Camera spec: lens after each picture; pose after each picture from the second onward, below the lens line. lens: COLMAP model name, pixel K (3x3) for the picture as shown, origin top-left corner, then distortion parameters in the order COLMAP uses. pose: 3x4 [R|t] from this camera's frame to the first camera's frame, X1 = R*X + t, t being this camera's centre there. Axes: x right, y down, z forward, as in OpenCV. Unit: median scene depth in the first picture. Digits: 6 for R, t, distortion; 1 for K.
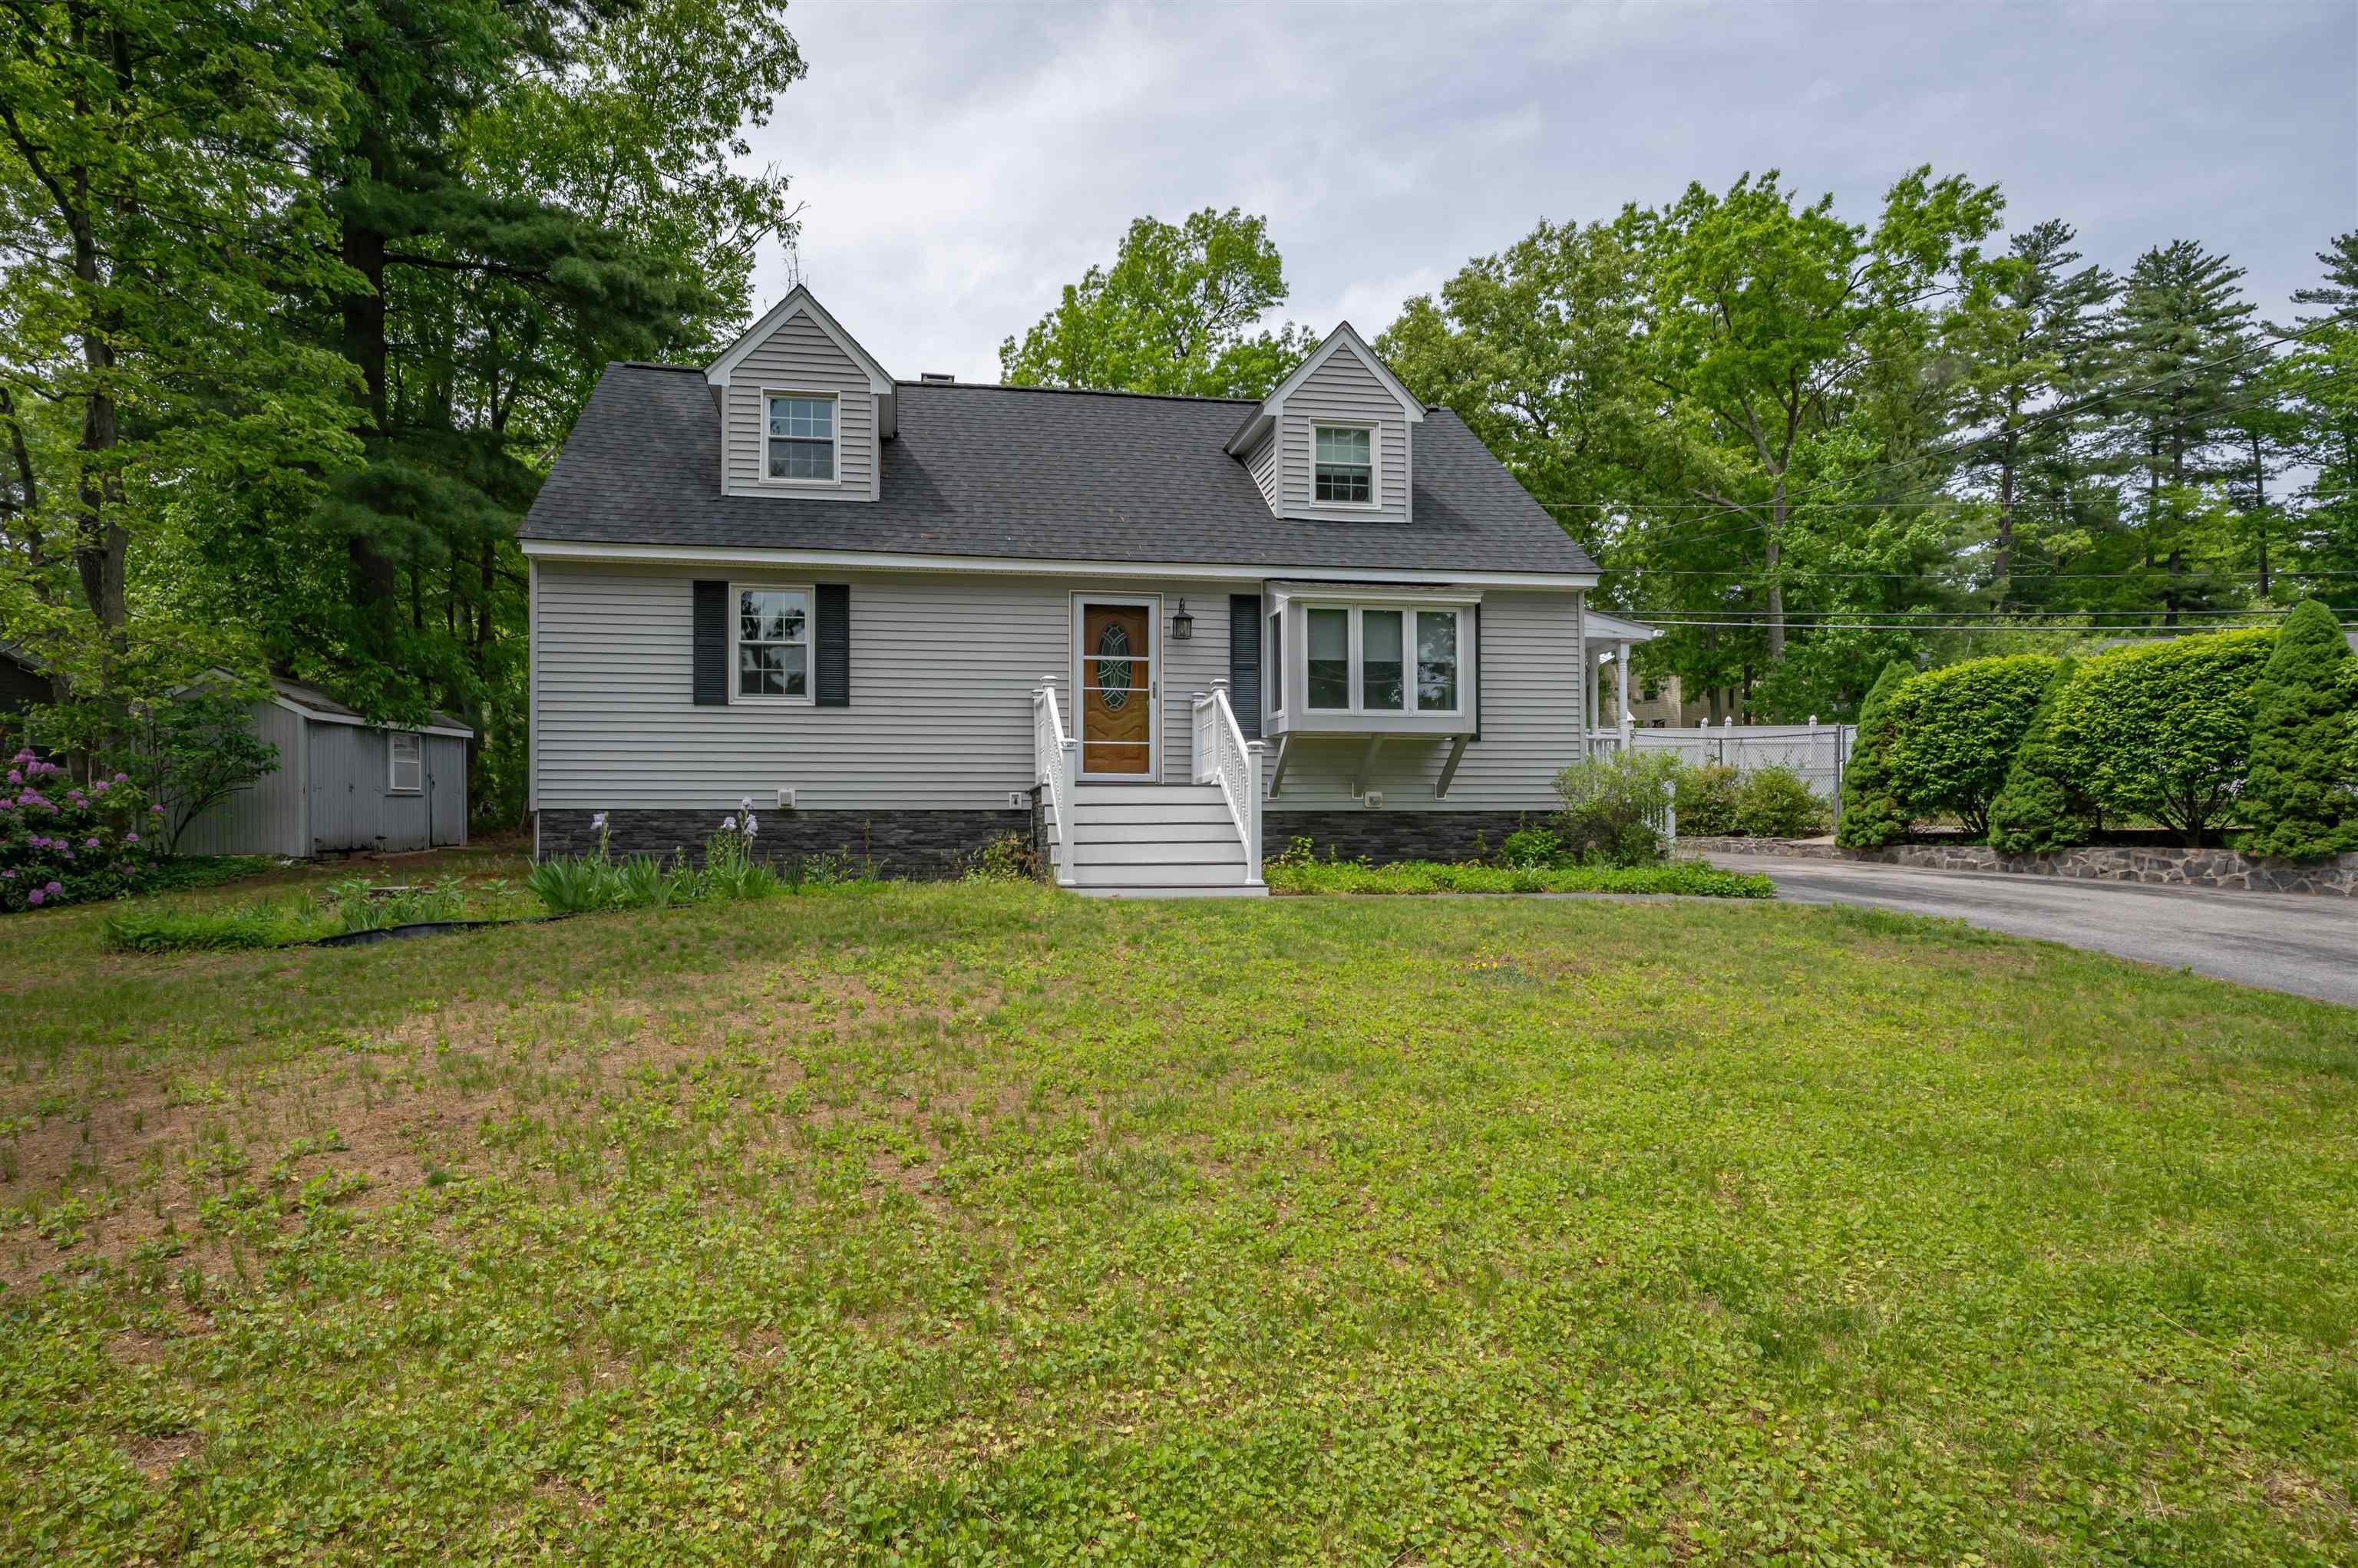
lens RADIAL K [[1242.2, 0, 1089.9], [0, 1242.2, 834.2], [0, 0, 1]] dist [-0.003375, 0.000168]
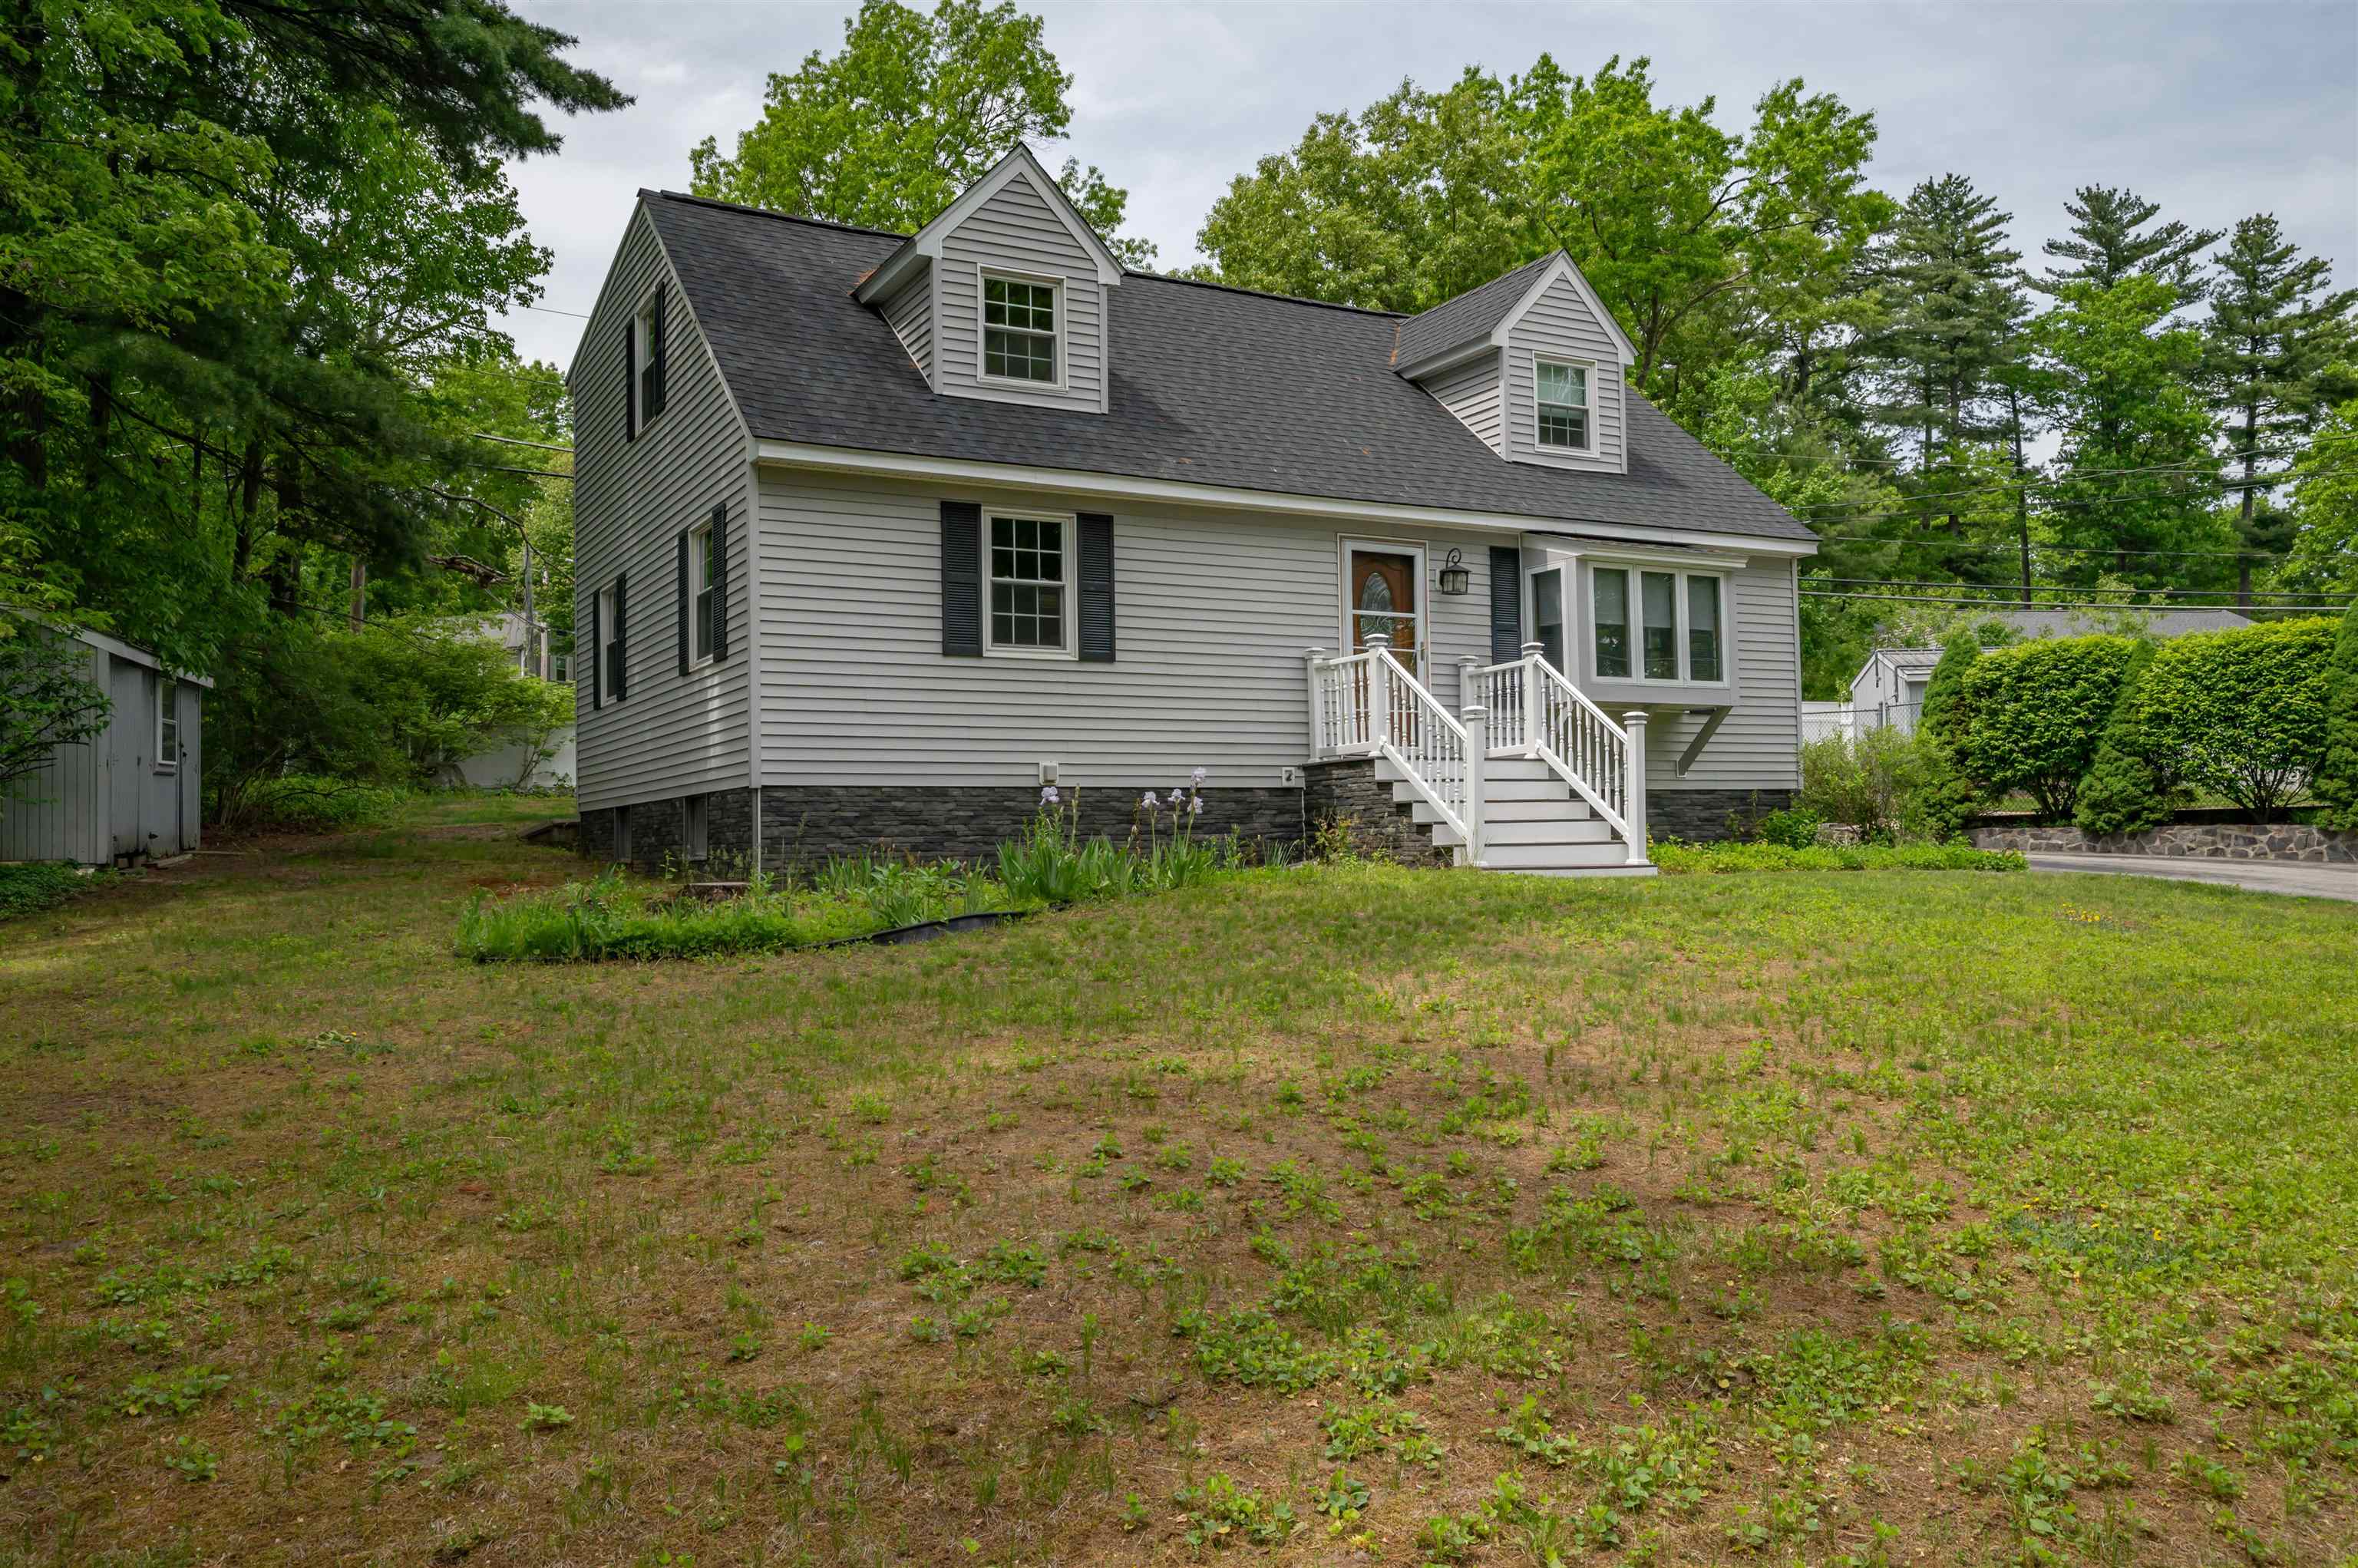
lens RADIAL K [[1776.0, 0, 1179.0], [0, 1776.0, 784.0], [0, 0, 1]] dist [-0.000266, -0.002550]
pose [[0.941503, 0.000316, 0.337006, -0.438043], [0.010884, 0.999449, -0.031344, 0.012303], [-0.336830, 0.033178, 0.940981, -0.097085]]
